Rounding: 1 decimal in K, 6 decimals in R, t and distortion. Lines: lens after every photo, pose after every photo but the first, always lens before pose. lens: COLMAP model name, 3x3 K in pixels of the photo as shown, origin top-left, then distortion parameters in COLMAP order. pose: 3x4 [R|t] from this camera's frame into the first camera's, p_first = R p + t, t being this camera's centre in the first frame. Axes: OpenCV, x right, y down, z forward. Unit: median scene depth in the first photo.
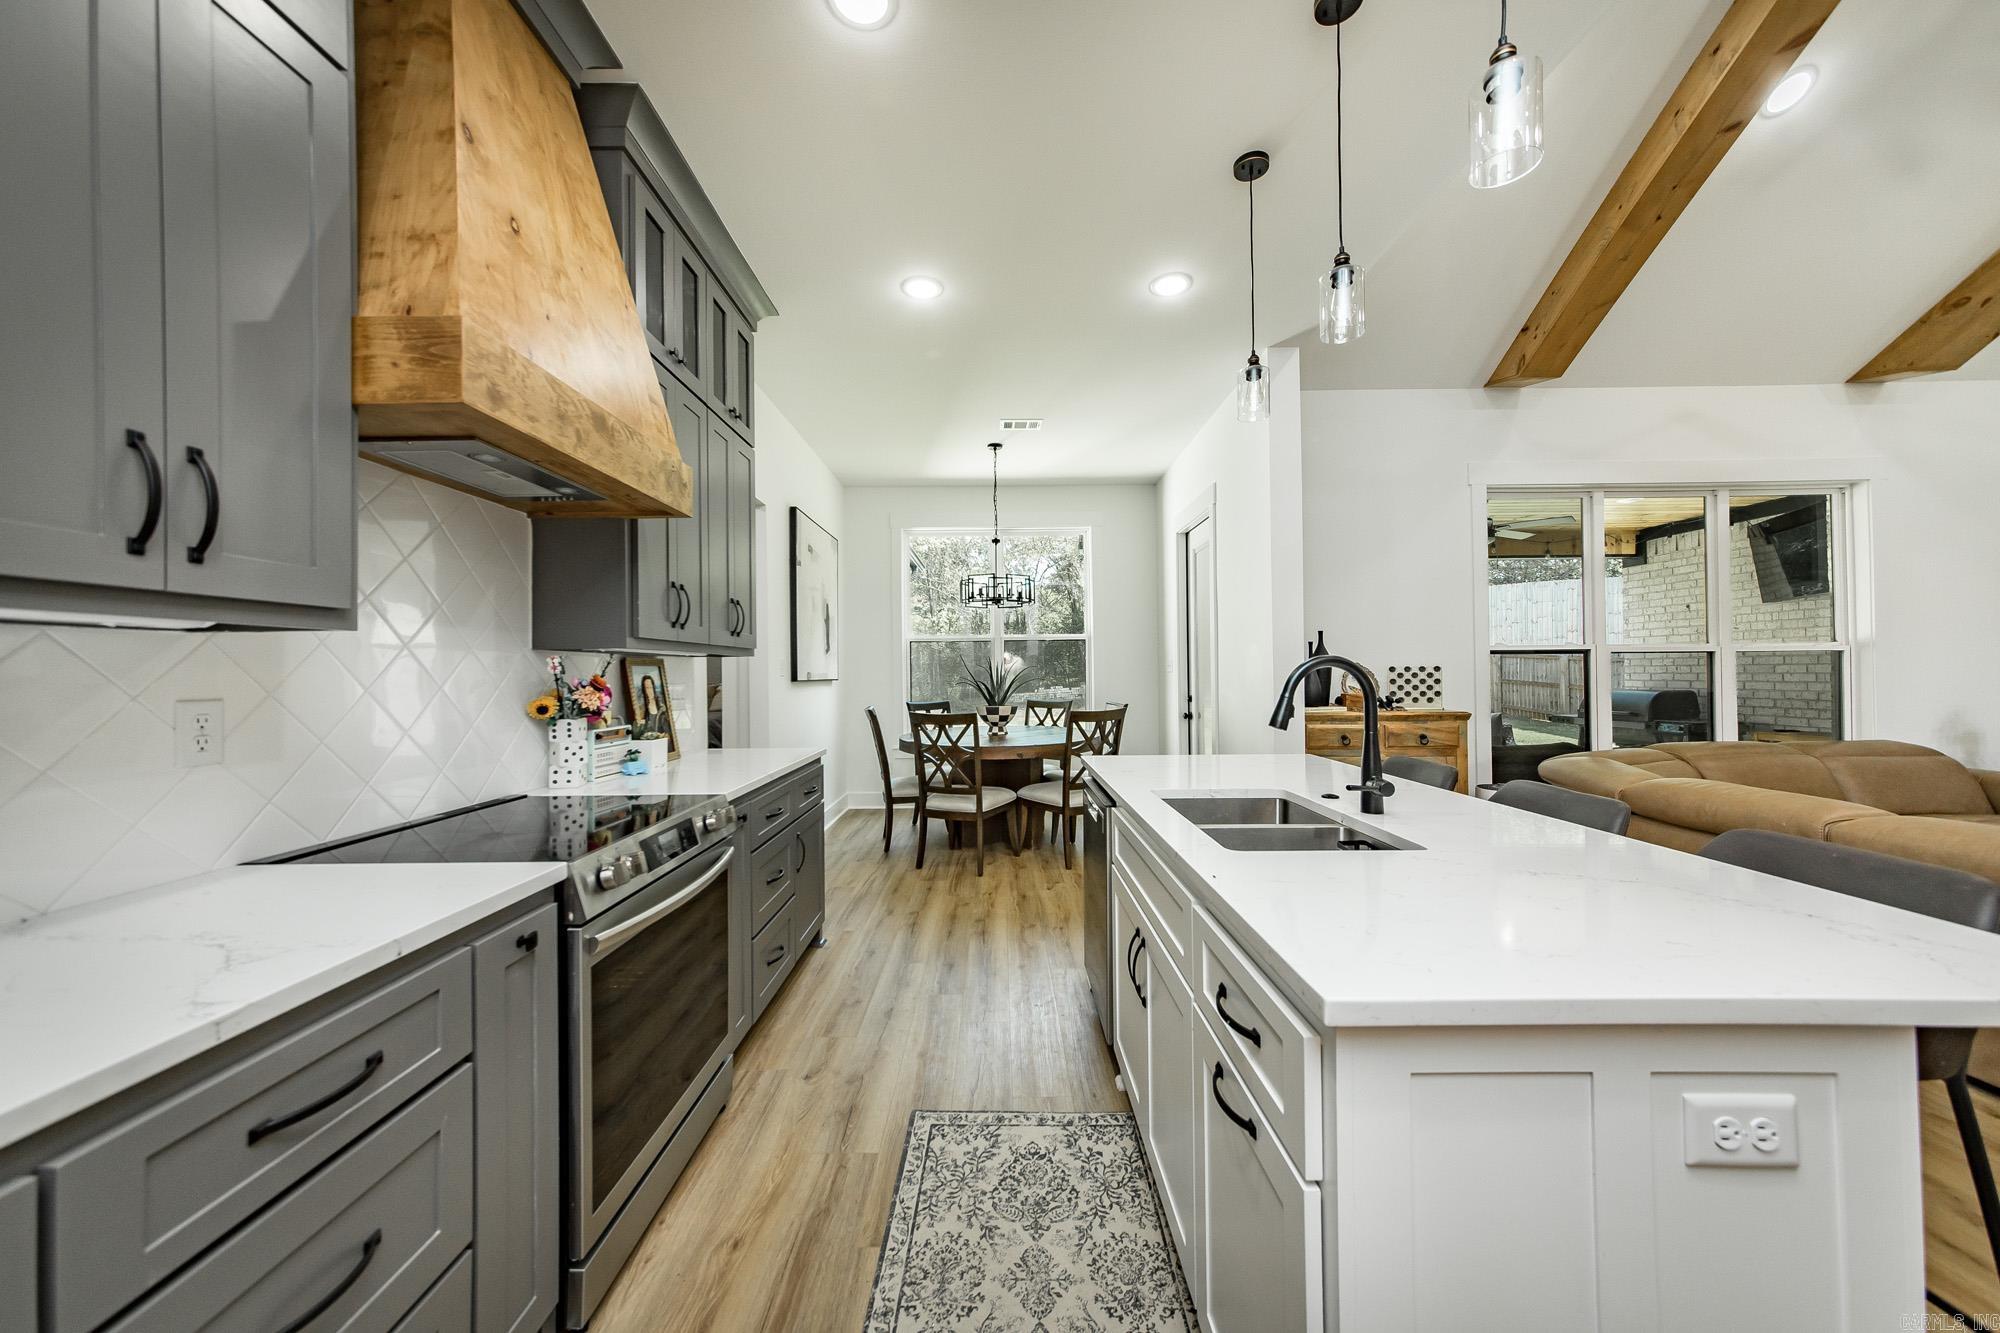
lens RADIAL K [[700.0, 0, 999.1], [0, 700.0, 664.8], [0, 0, 1]] dist [0.007859, 0.000070]
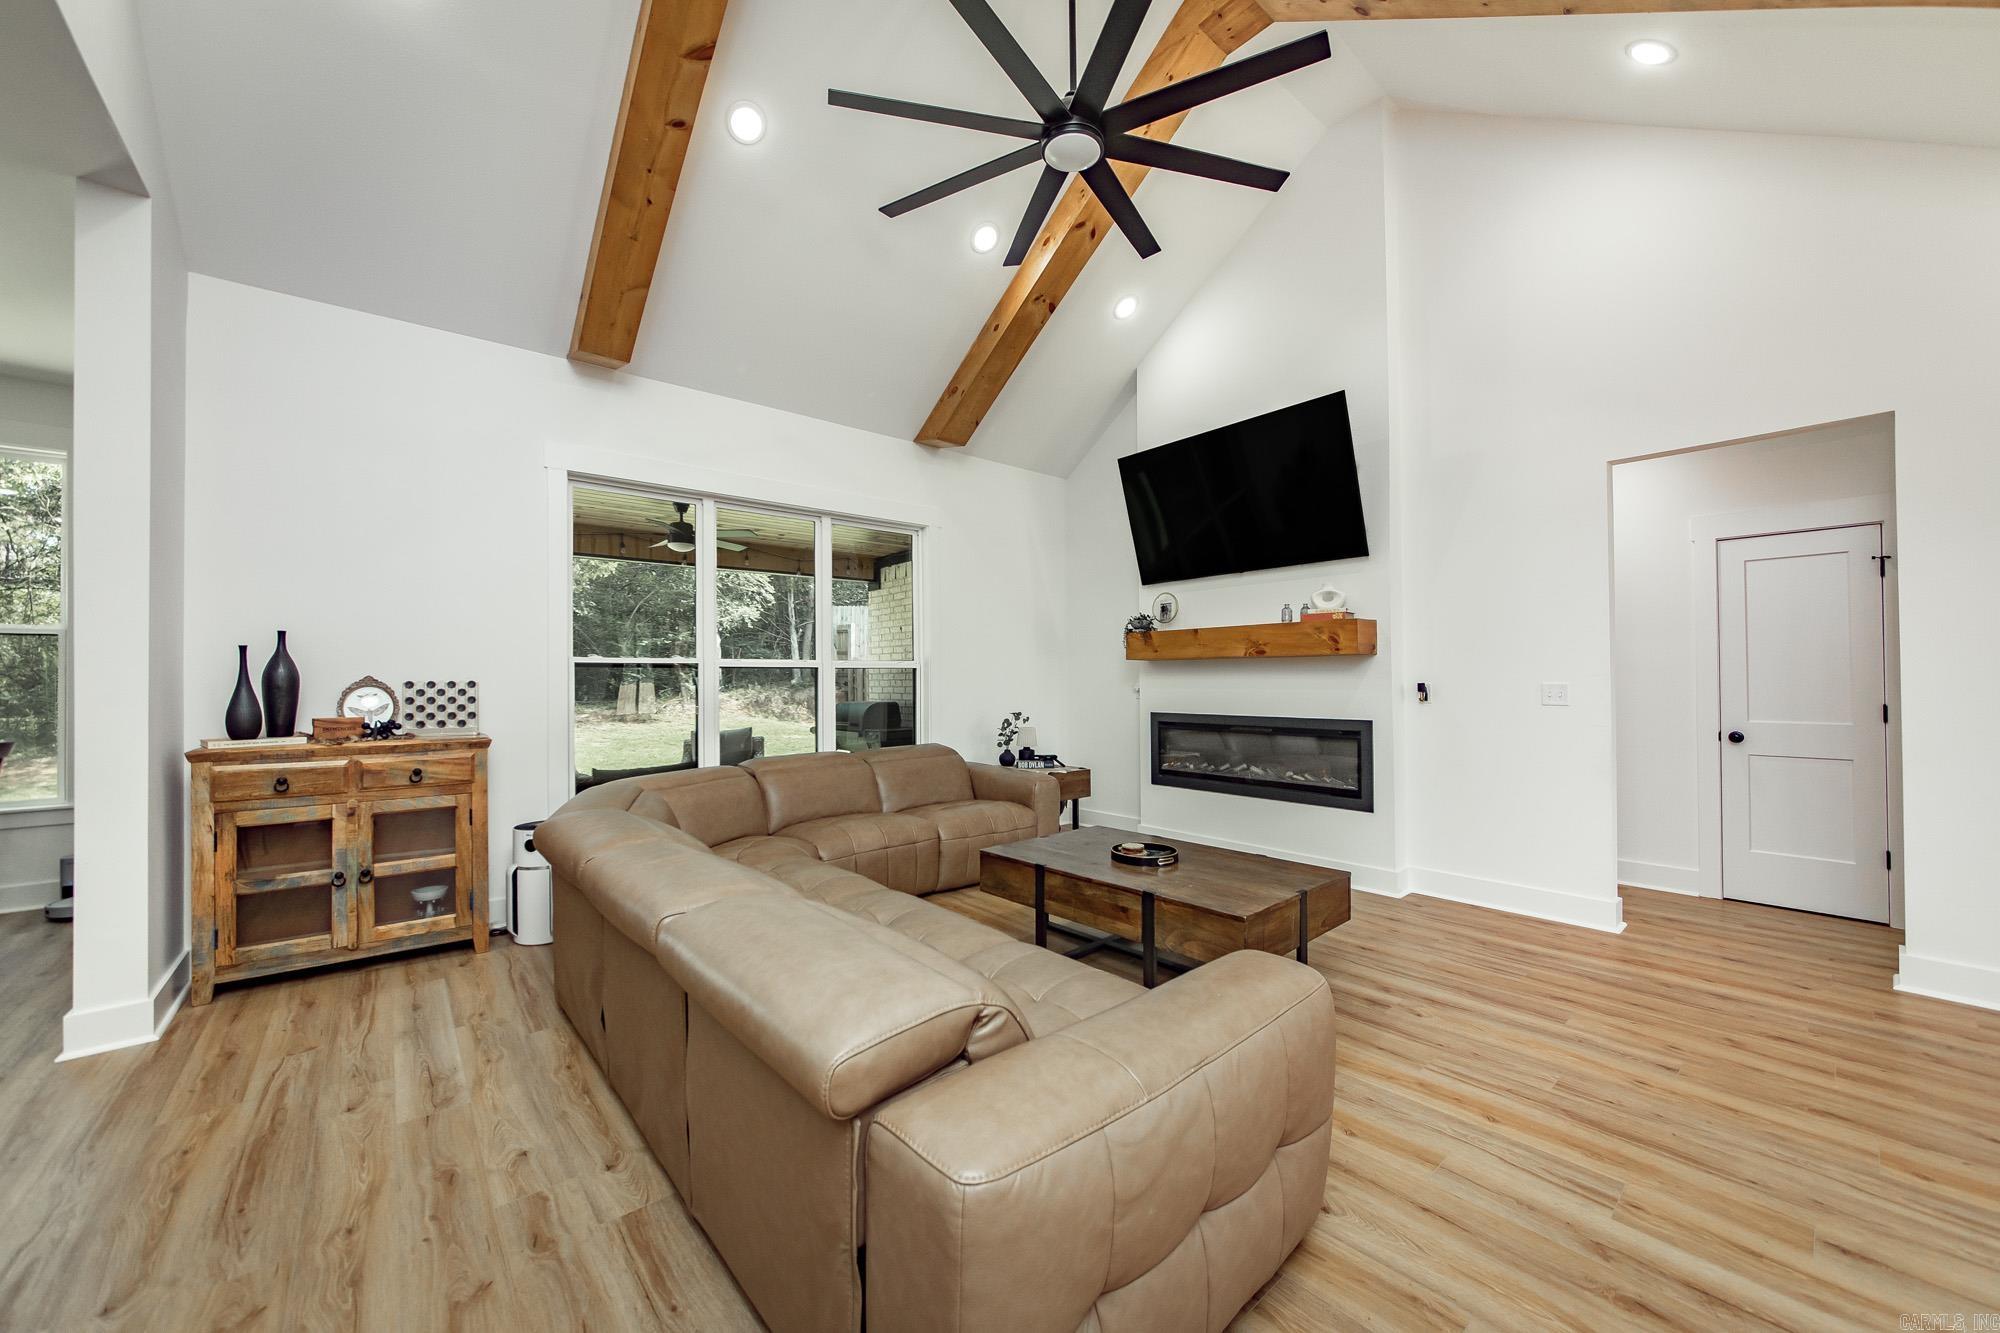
lens RADIAL K [[736.9, 0, 999.9], [0, 736.9, 672.1], [0, 0, 1]] dist [-0.008562, 0.000245]
pose [[0.762593, 0.010284, 0.646796, 0.540895], [-0.006743, 0.999946, -0.007949, -0.005468], [-0.646843, 0.001701, 0.762621, -0.028724]]
